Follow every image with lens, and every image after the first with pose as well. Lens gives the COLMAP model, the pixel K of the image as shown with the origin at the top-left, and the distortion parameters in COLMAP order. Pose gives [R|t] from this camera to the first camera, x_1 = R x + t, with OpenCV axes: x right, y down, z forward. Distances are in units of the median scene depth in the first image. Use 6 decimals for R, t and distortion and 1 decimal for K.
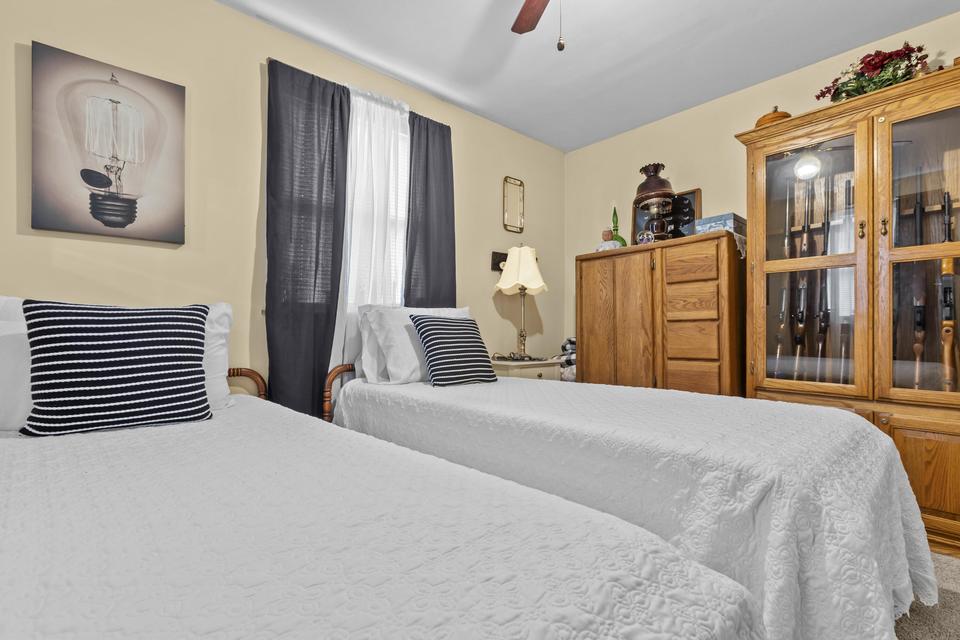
lens RADIAL K [[421.7, 0, 480.0], [0, 421.7, 320.0], [0, 0, 1]] dist [0.000276, 0.000047]
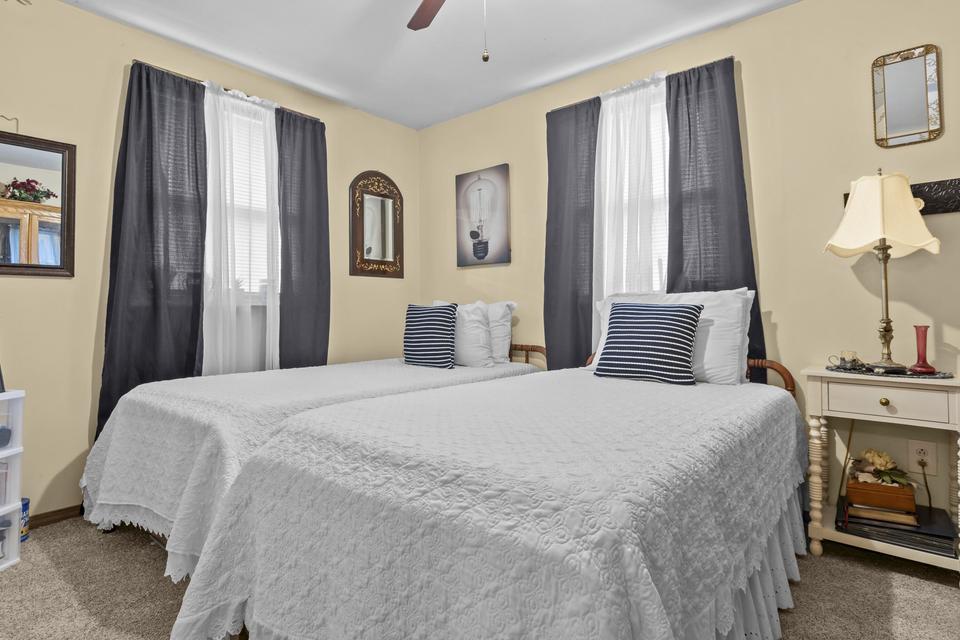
lens RADIAL K [[491.7, 0, 482.1], [0, 491.7, 288.2], [0, 0, 1]] dist [0.000210, 0.000361]
pose [[0.184355, -0.047112, -0.981730, 1.095760], [0.025628, 0.998741, -0.043115, -0.006777], [0.982526, -0.017212, 0.185330, 0.571949]]
